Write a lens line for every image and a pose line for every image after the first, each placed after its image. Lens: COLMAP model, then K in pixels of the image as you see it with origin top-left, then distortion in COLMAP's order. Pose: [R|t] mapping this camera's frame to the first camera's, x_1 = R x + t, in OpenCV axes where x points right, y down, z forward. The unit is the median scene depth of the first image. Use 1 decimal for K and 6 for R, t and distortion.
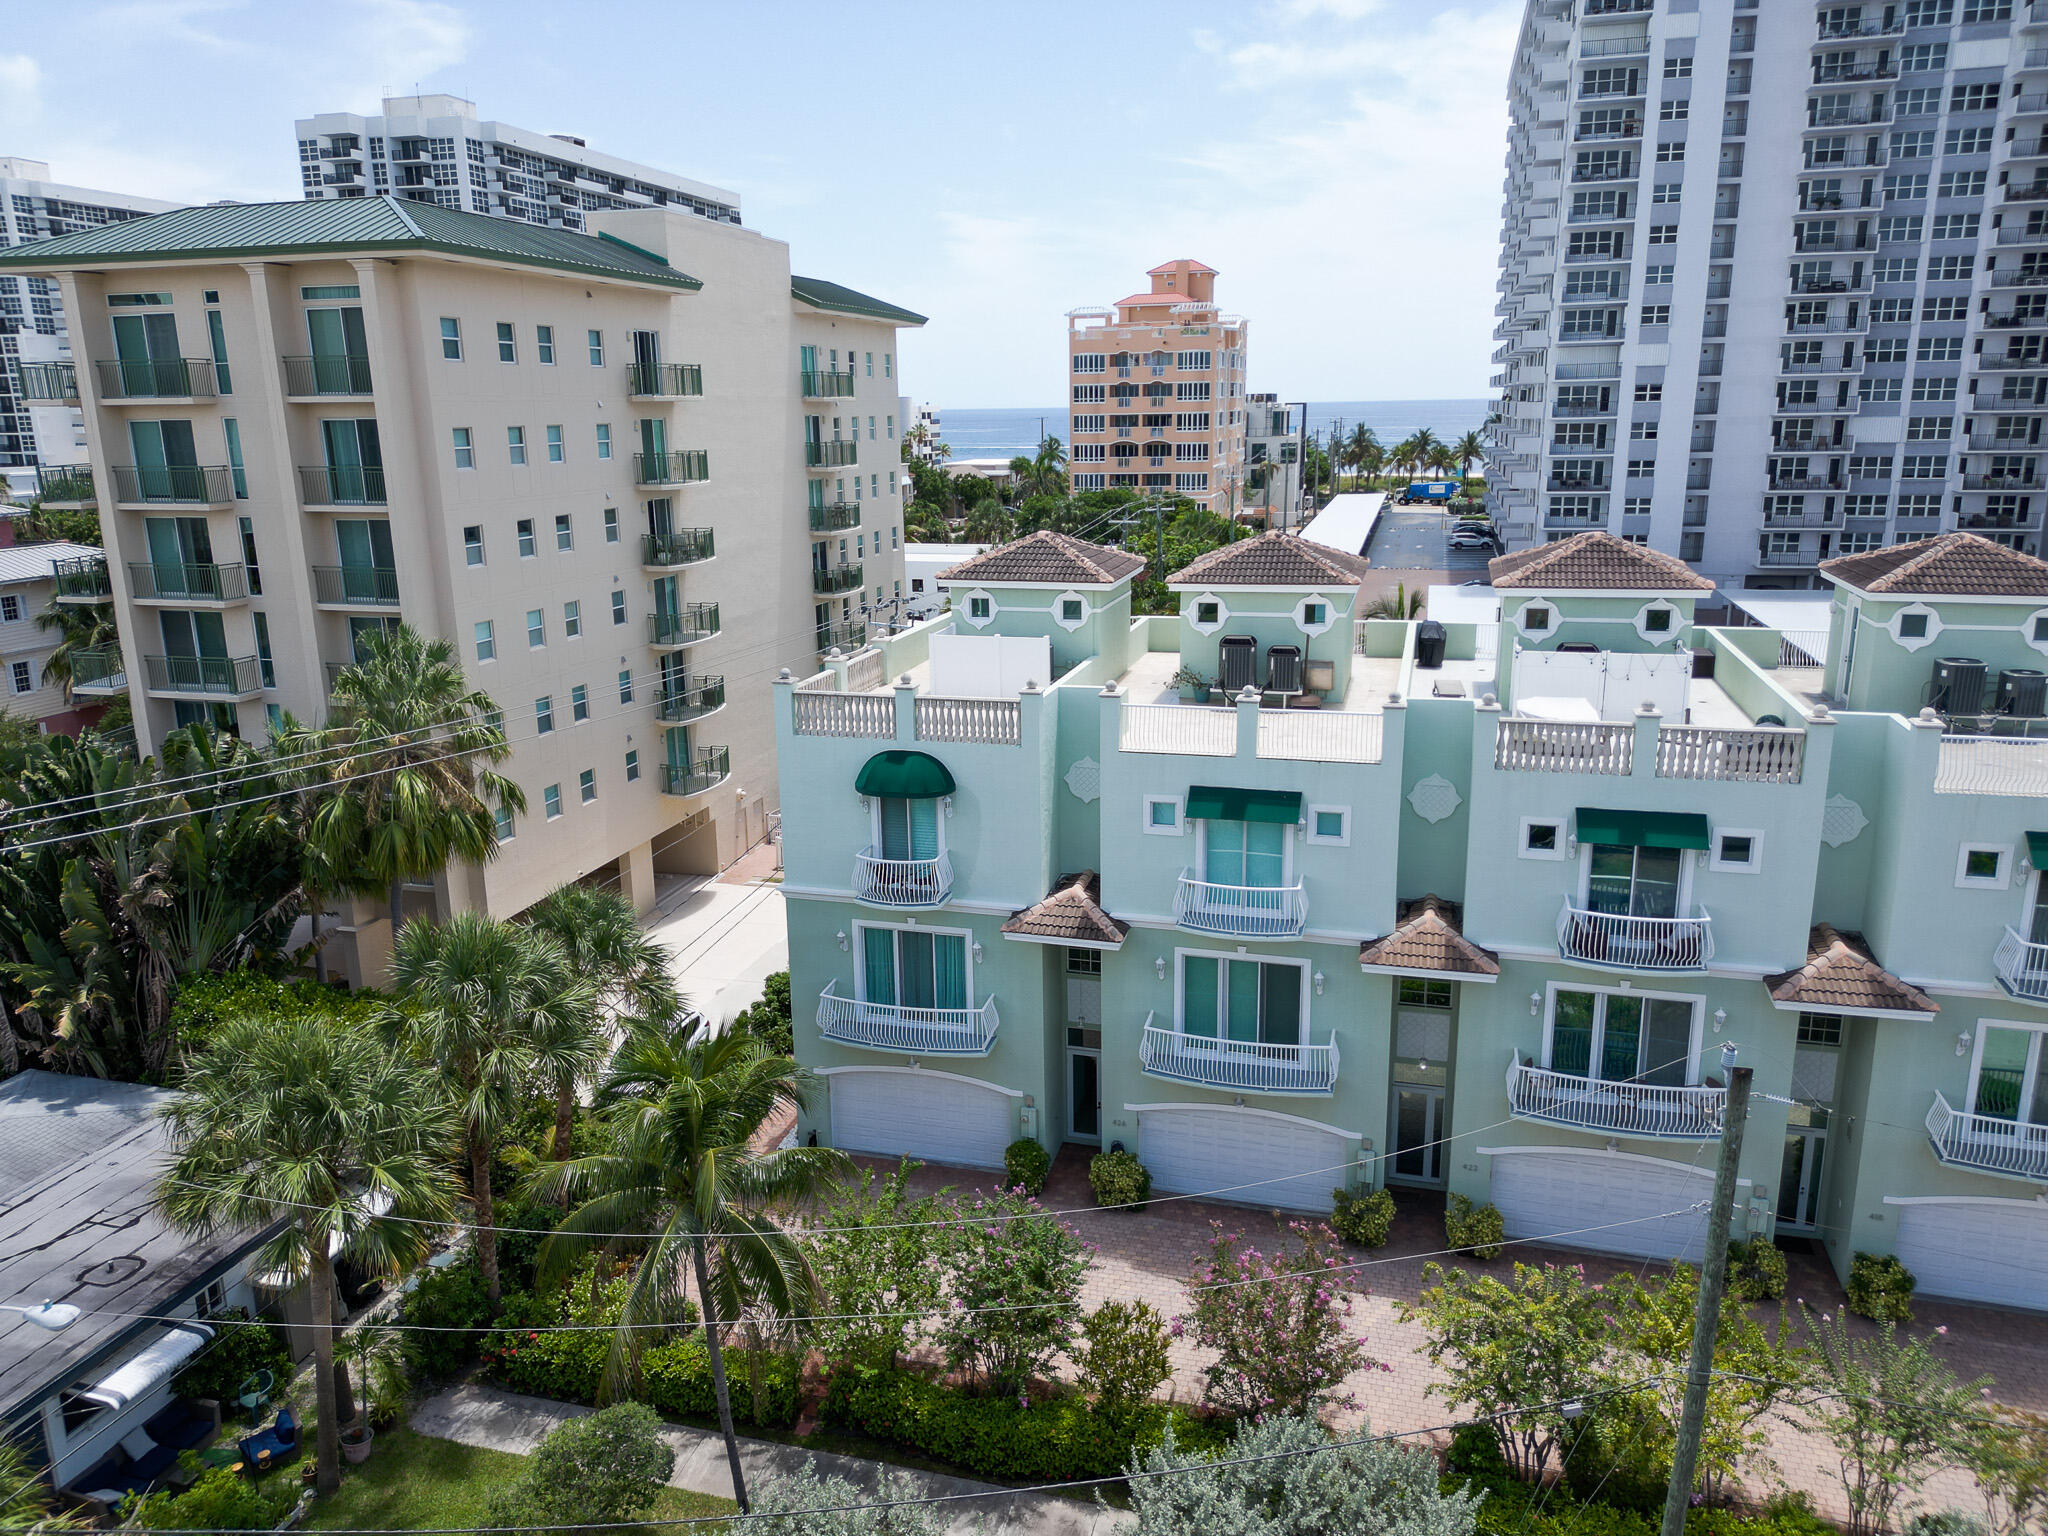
lens RADIAL K [[1428.4, 0, 1024.0], [0, 1428.4, 768.0], [0, 0, 1]] dist [0.060678, -0.052787]
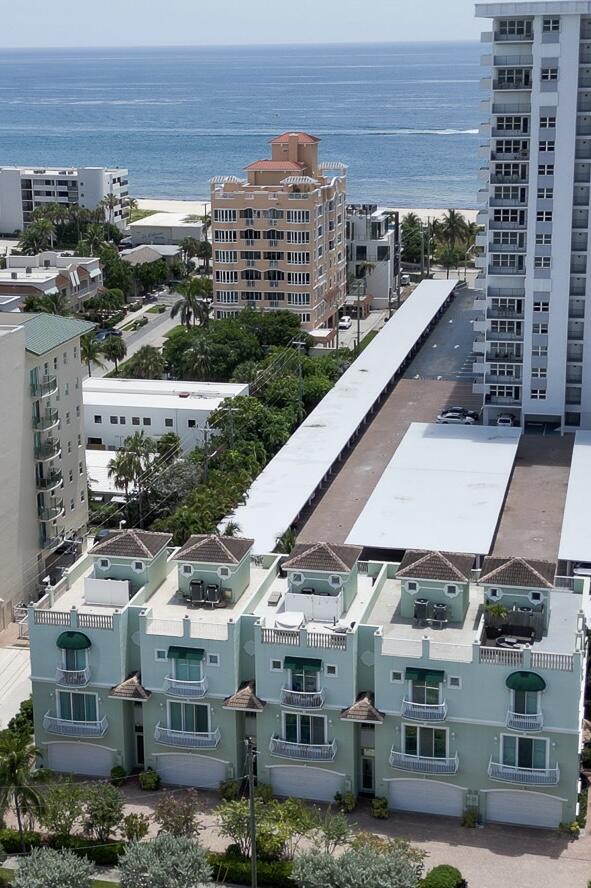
lens RADIAL K [[1415.5, 0, 276.8], [0, 1415.5, 410.1], [0, 0, 1]] dist [0.274570, -1.344328]
pose [[0.999457, -0.009044, 0.031676, 0.233886], [0.008844, 0.999940, 0.006471, -0.464477], [-0.031733, -0.006187, 0.999477, -1.852573]]
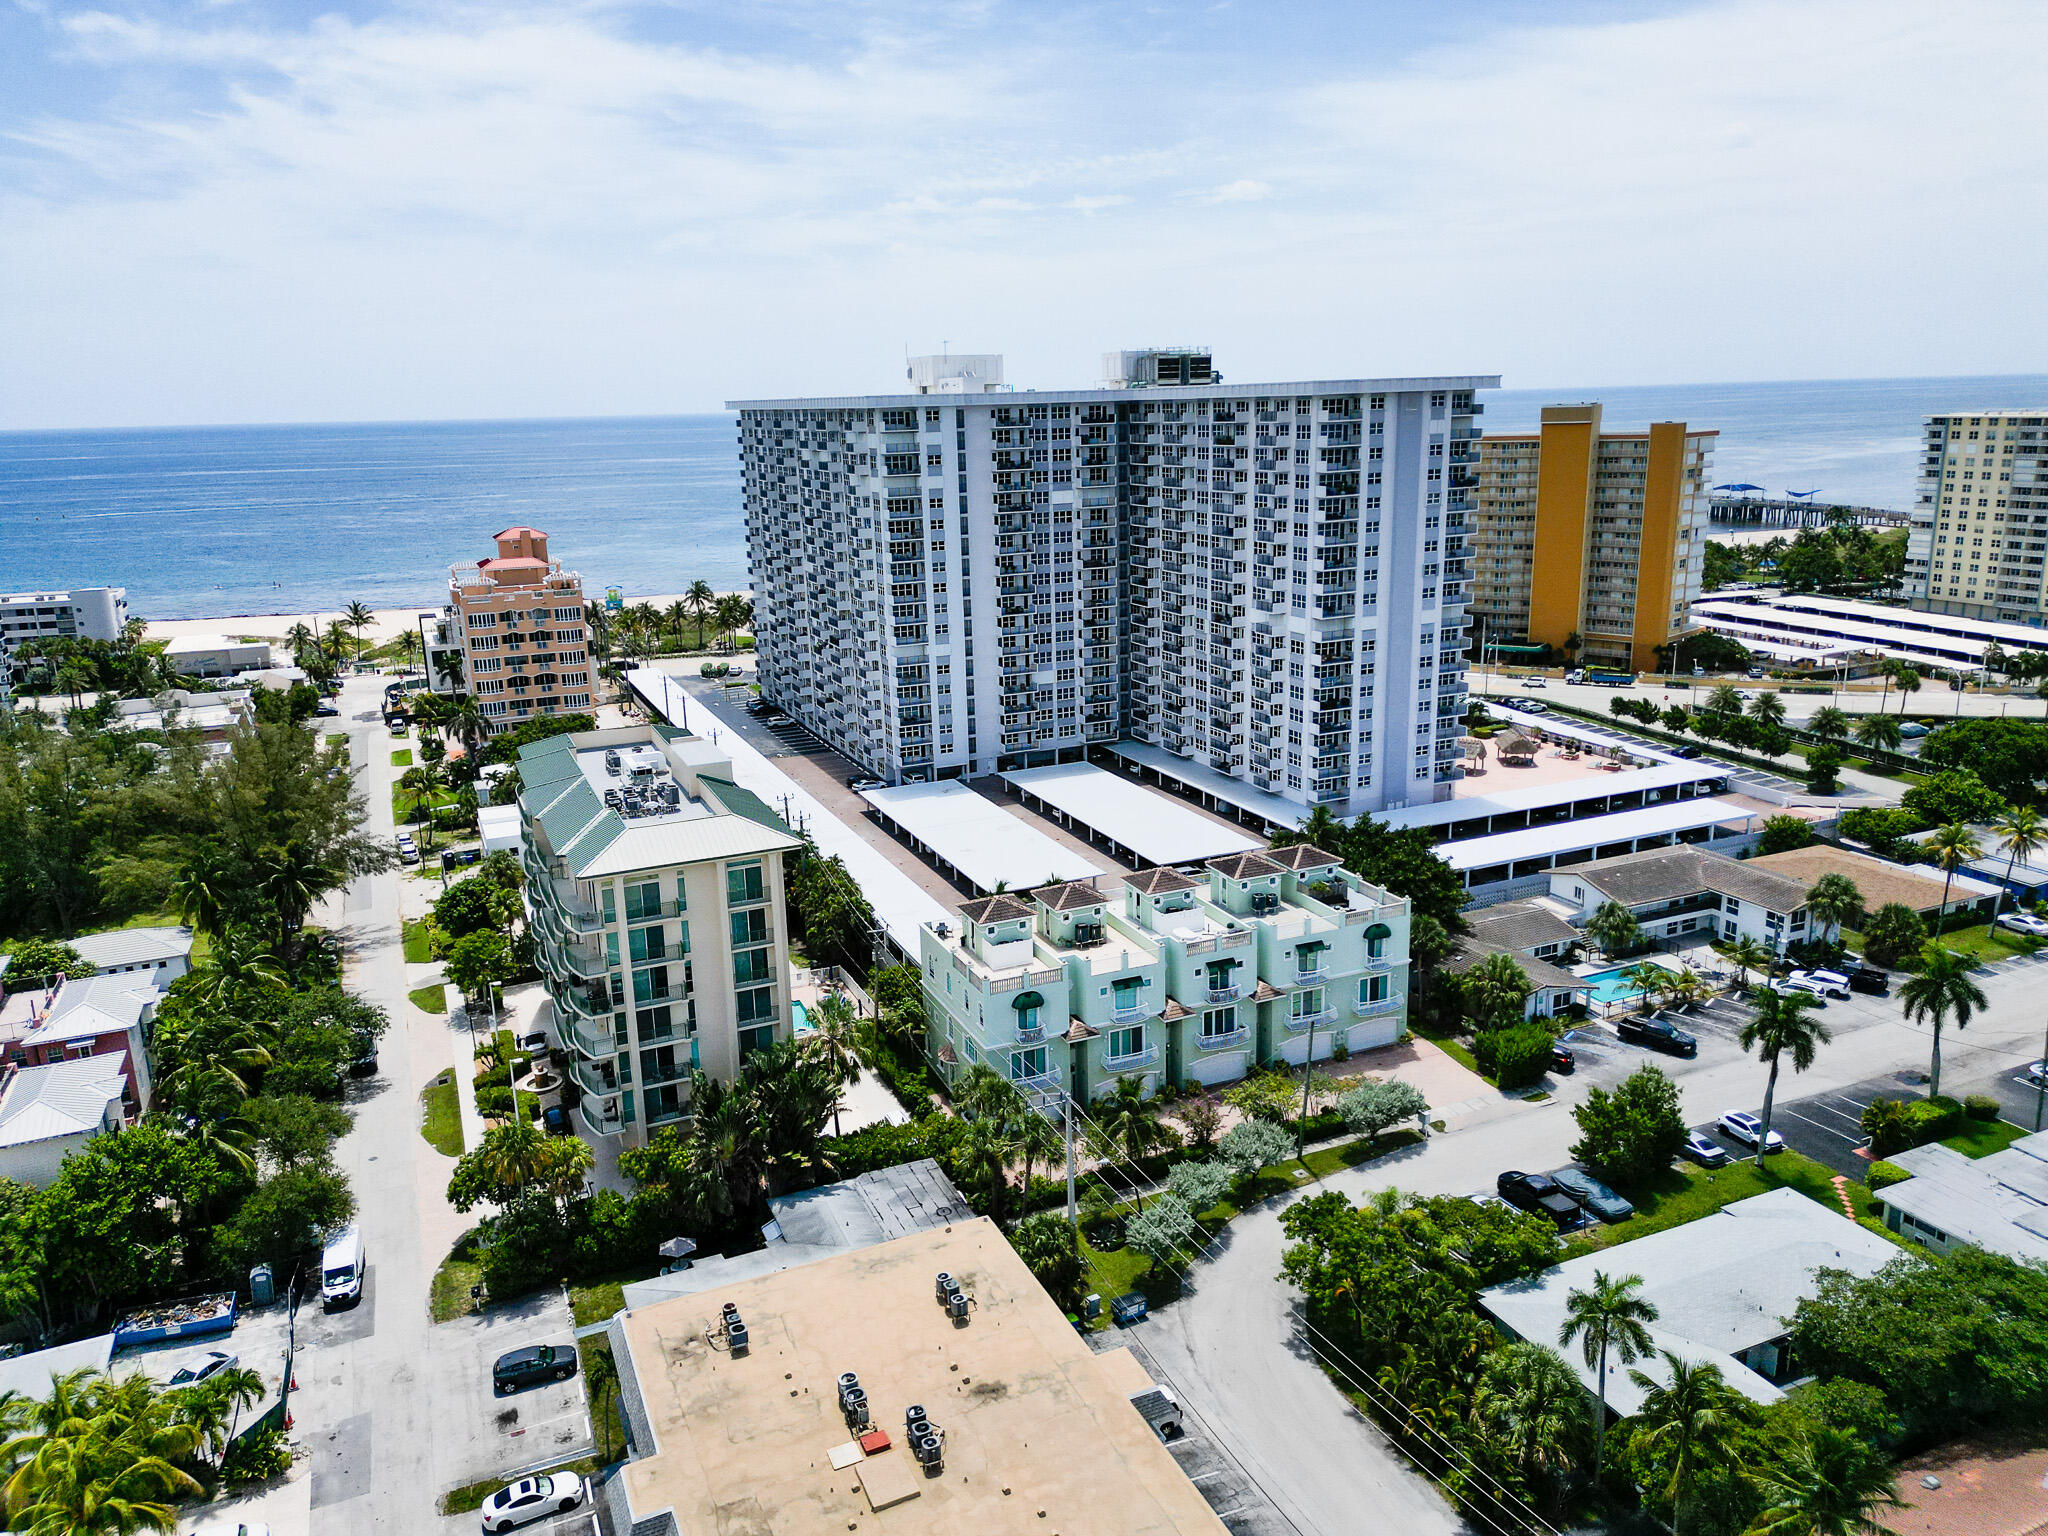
lens RADIAL K [[1428.4, 0, 1024.0], [0, 1428.4, 768.0], [0, 0, 1]] dist [0.060678, -0.052787]
pose [[0.770400, -0.160886, 0.616927, -1.847395], [0.168082, 0.984657, 0.046889, -0.612974], [-0.615005, 0.067571, 0.785622, -1.388743]]
